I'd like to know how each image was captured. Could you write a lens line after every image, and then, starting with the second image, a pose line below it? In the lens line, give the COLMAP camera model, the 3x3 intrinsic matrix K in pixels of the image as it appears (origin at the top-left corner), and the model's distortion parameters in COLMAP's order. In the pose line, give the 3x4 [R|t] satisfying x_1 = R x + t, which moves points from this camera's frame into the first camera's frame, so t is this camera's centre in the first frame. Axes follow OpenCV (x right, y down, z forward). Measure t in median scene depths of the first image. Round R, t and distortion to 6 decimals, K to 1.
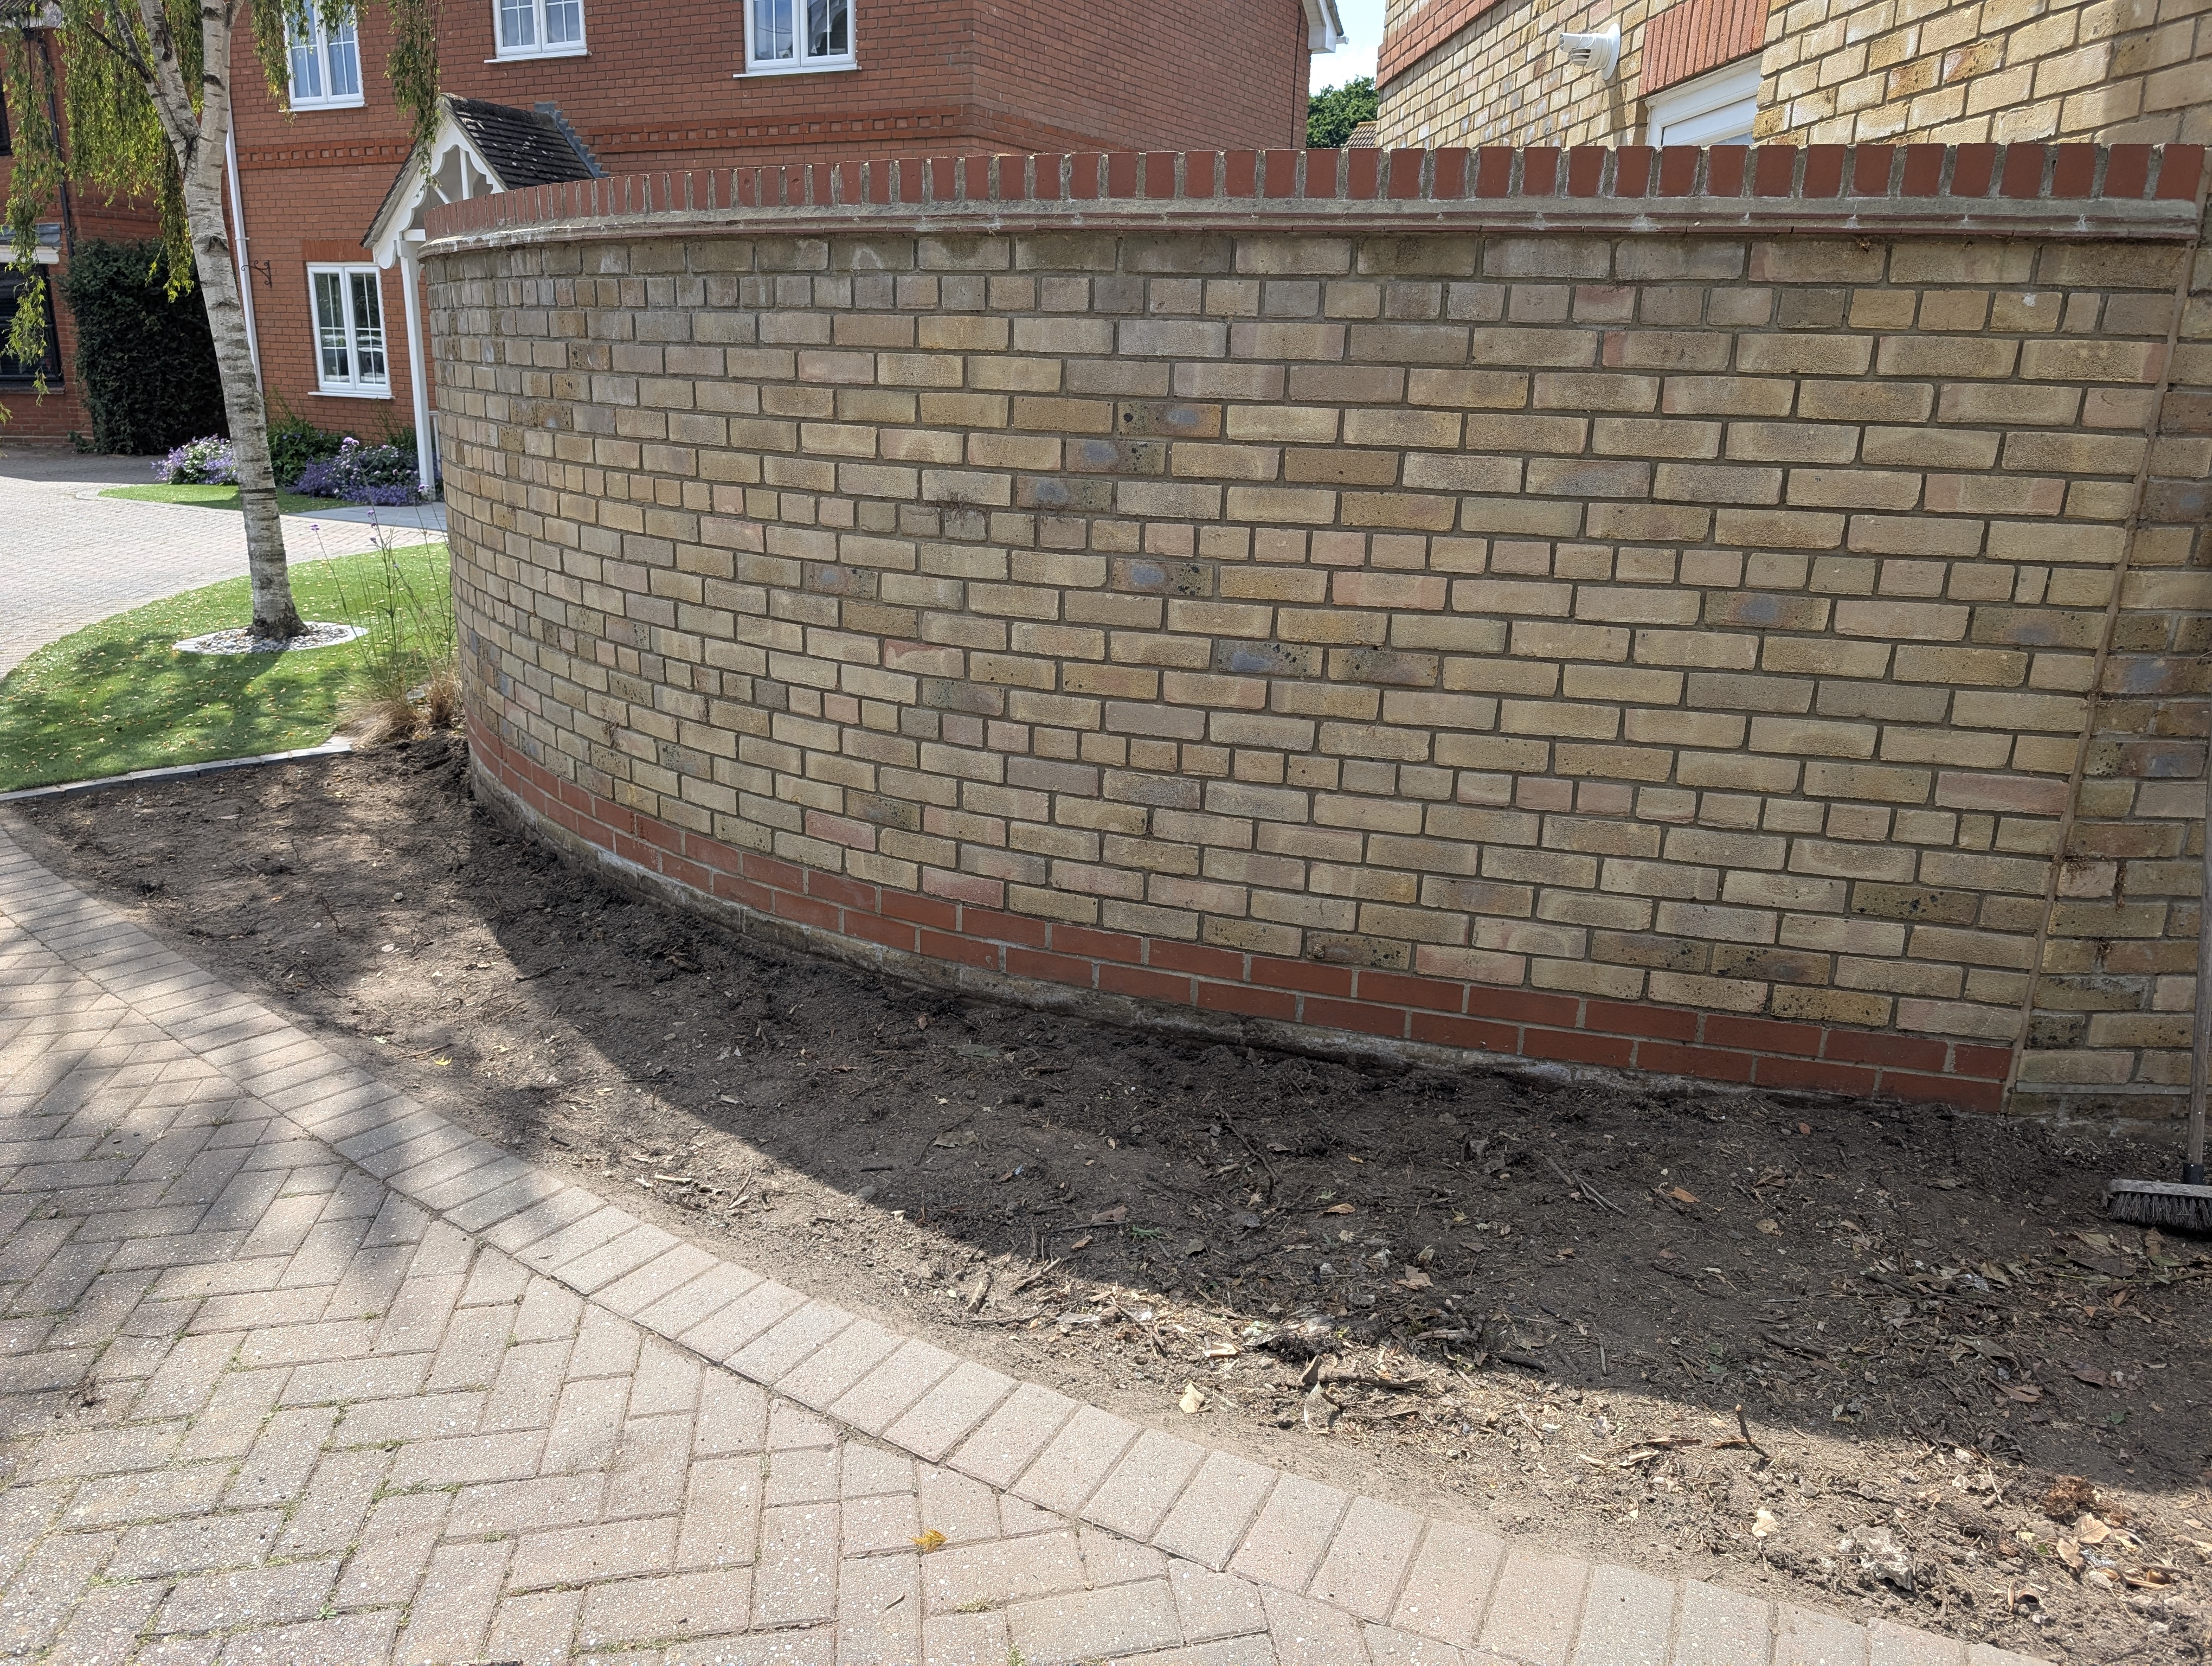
lens RADIAL K [[1585.7, 0, 1106.0], [0, 1585.7, 833.0], [0, 0, 1]] dist [0.043488, -0.004443]
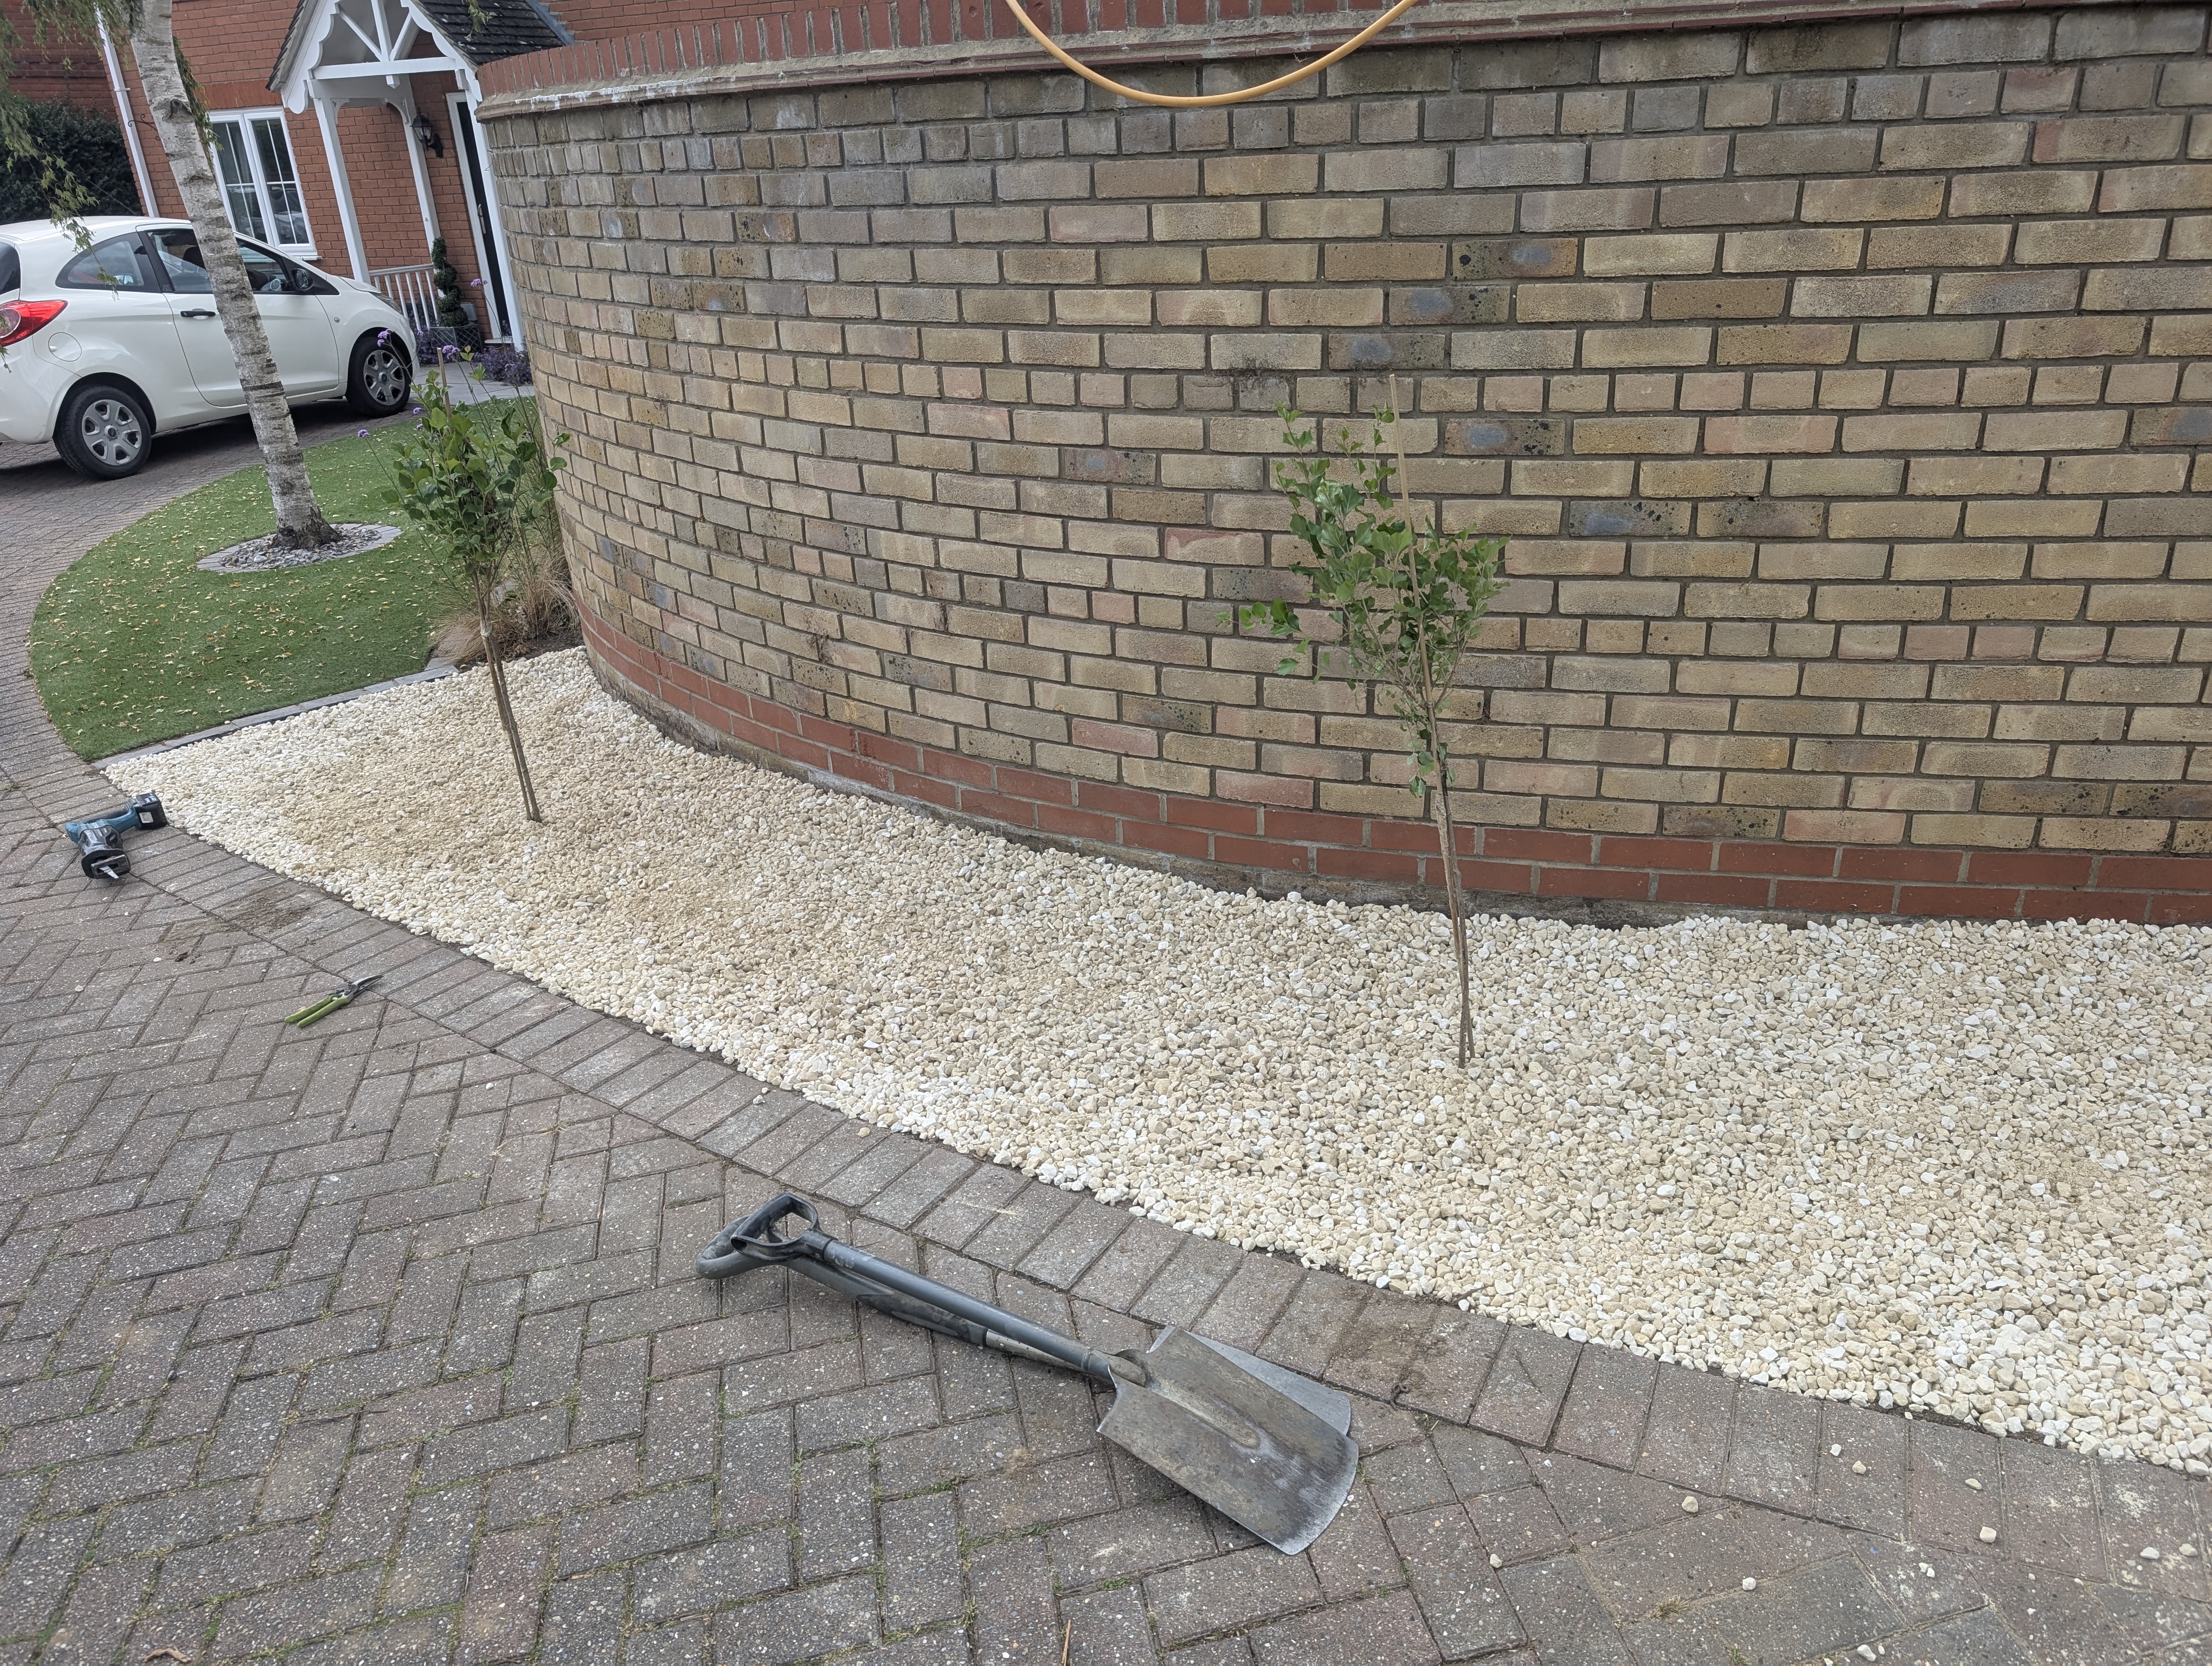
lens RADIAL K [[1569.5, 0, 1106.0], [0, 1569.5, 833.0], [0, 0, 1]] dist [0.019474, 0.001447]
pose [[0.994032, -0.096614, 0.050648, -0.253498], [0.089400, 0.987572, 0.129267, -0.073837], [-0.062508, -0.123968, 0.990315, 0.096109]]
